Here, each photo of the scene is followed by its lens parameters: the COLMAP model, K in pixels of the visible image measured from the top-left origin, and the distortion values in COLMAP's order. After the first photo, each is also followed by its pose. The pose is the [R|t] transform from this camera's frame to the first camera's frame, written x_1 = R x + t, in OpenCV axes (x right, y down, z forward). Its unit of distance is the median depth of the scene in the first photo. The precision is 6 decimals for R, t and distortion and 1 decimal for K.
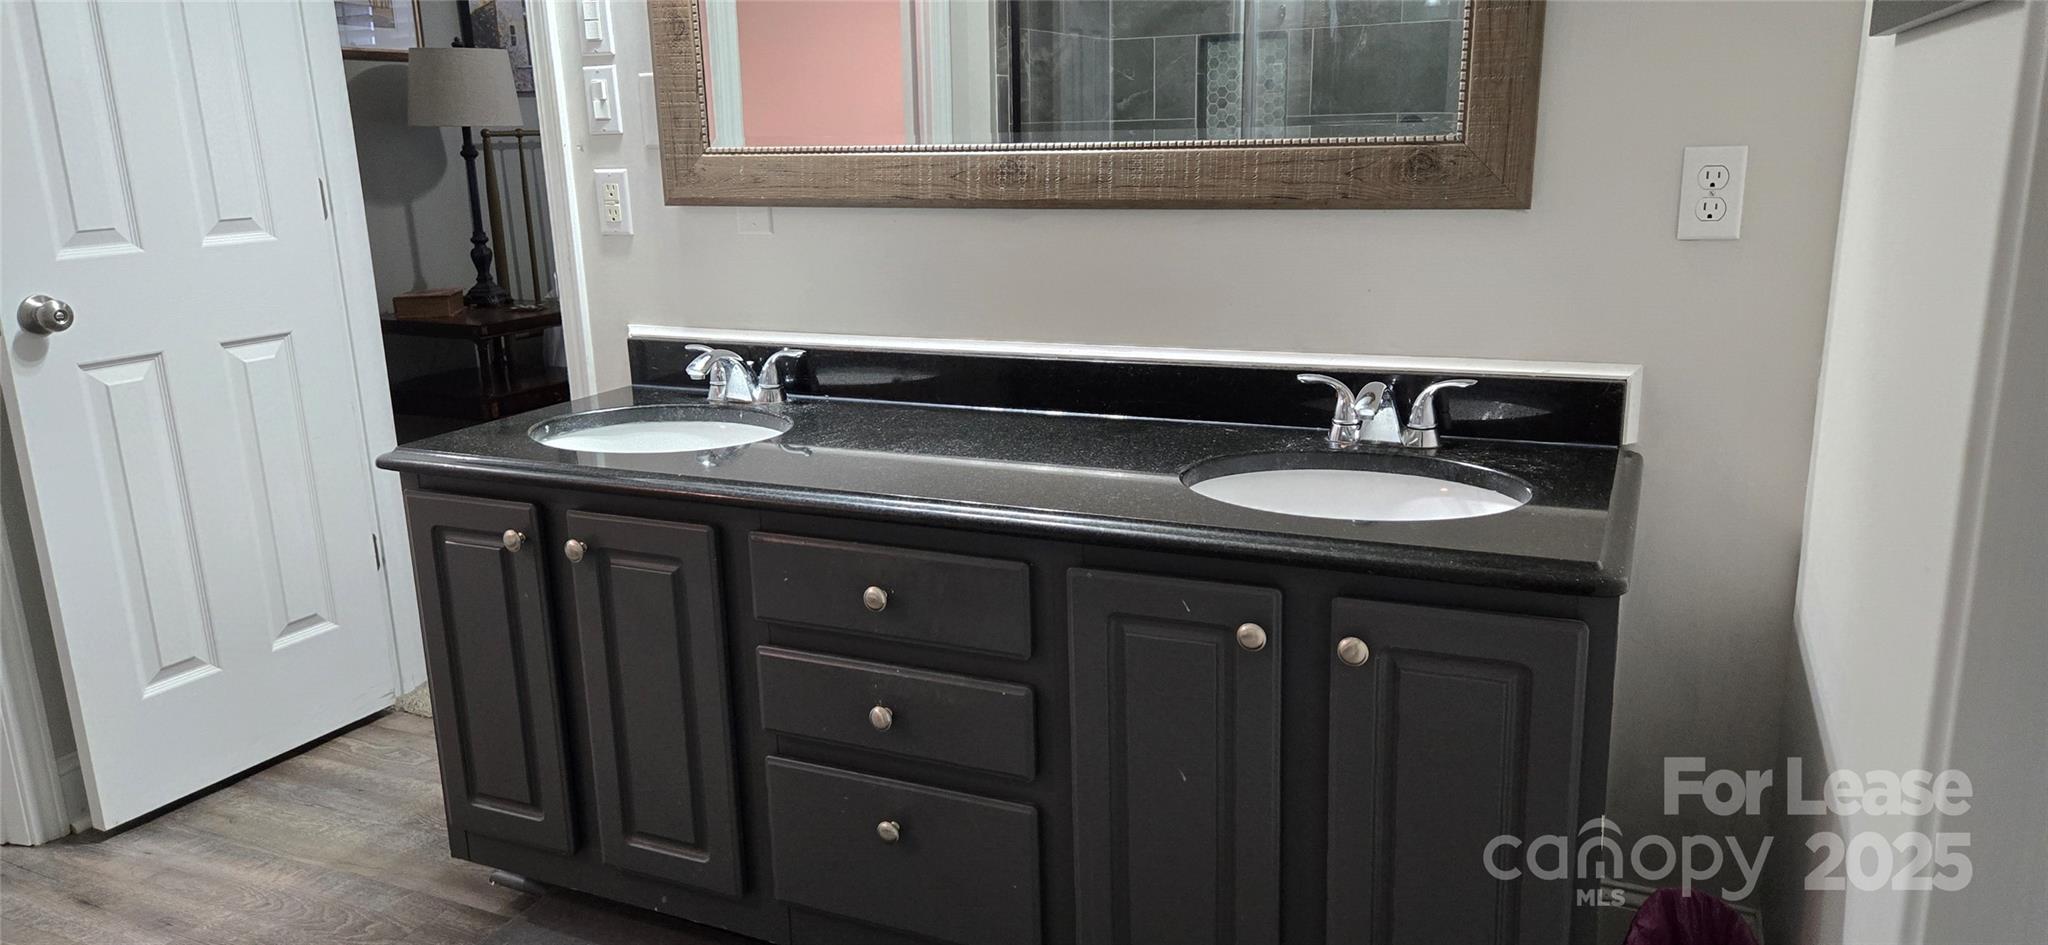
lens RADIAL K [[1343.0, 0, 1024.7], [0, 1343.0, 463.6], [0, 0, 1]] dist [0.009869, 0.000146]
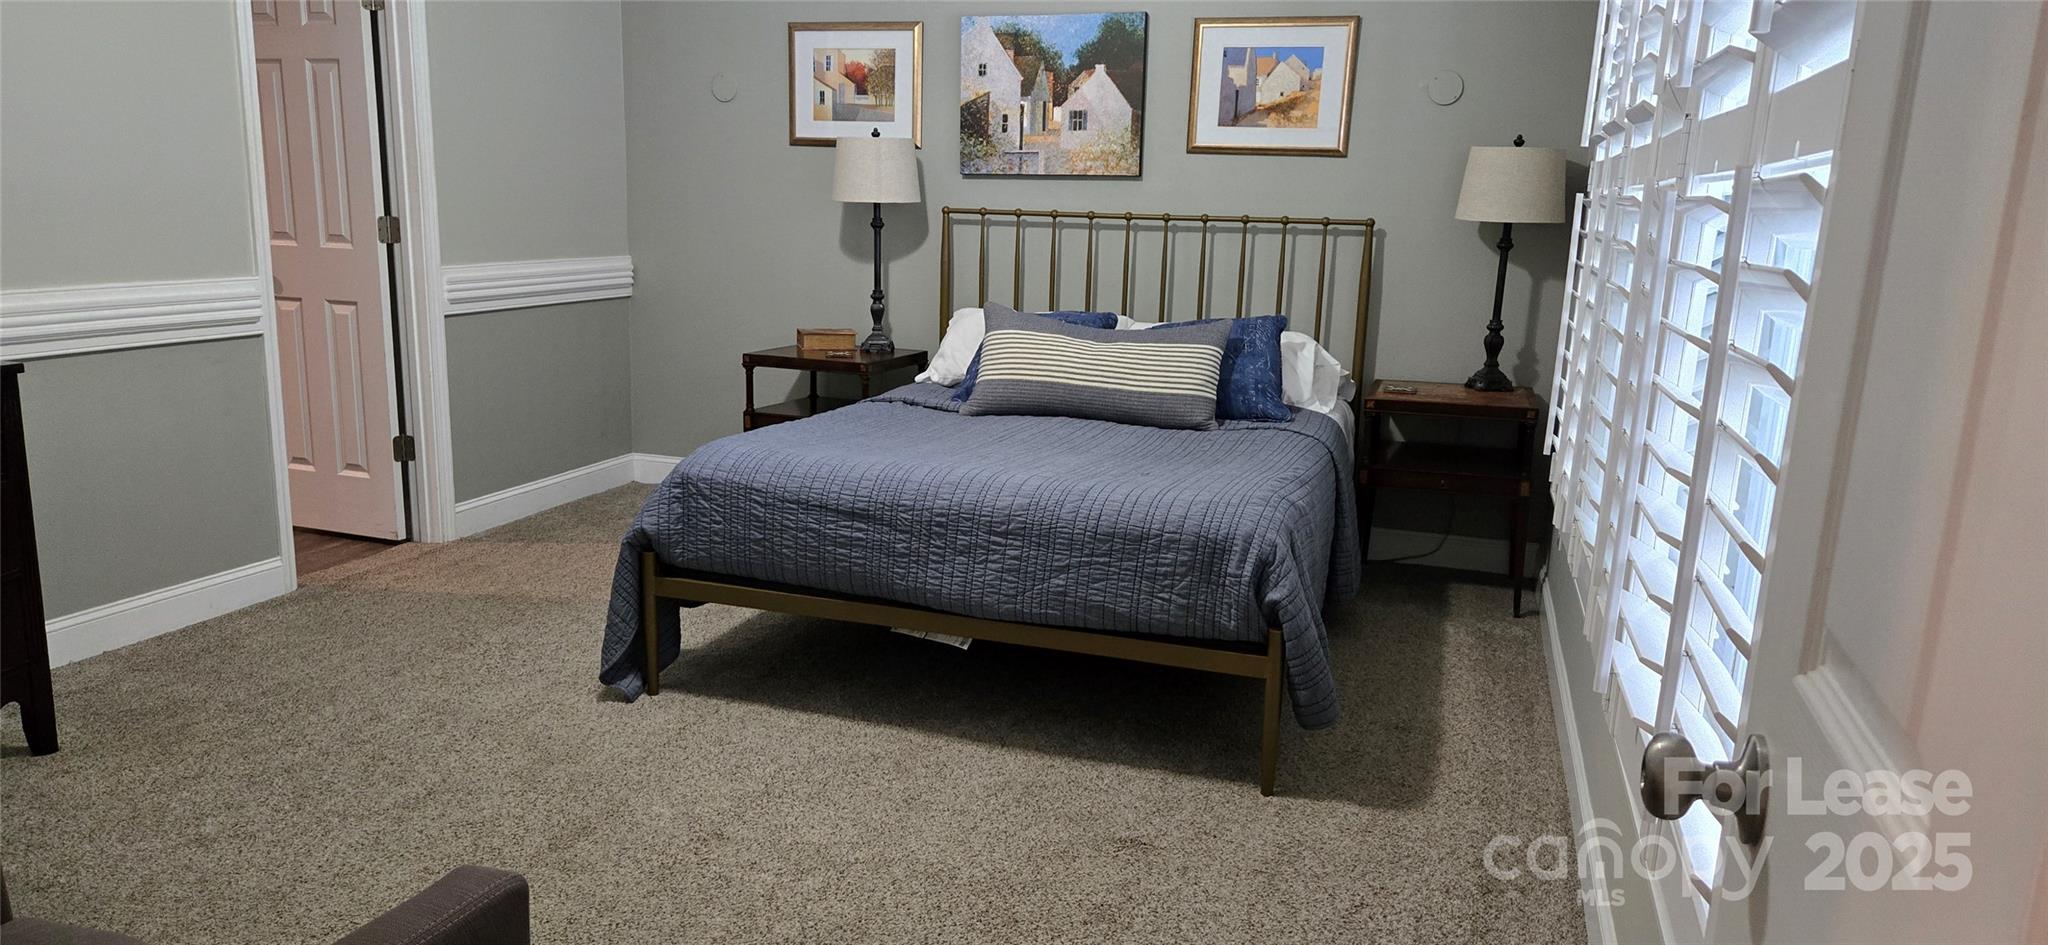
lens RADIAL K [[1343.0, 0, 1020.6], [0, 1343.0, 479.1], [0, 0, 1]] dist [0.009869, 0.000146]
pose [[0.092508, 0.238699, -0.966677, 0.787044], [-0.280374, 0.937802, 0.204738, -0.295048], [0.955423, 0.252091, 0.153679, 0.985501]]
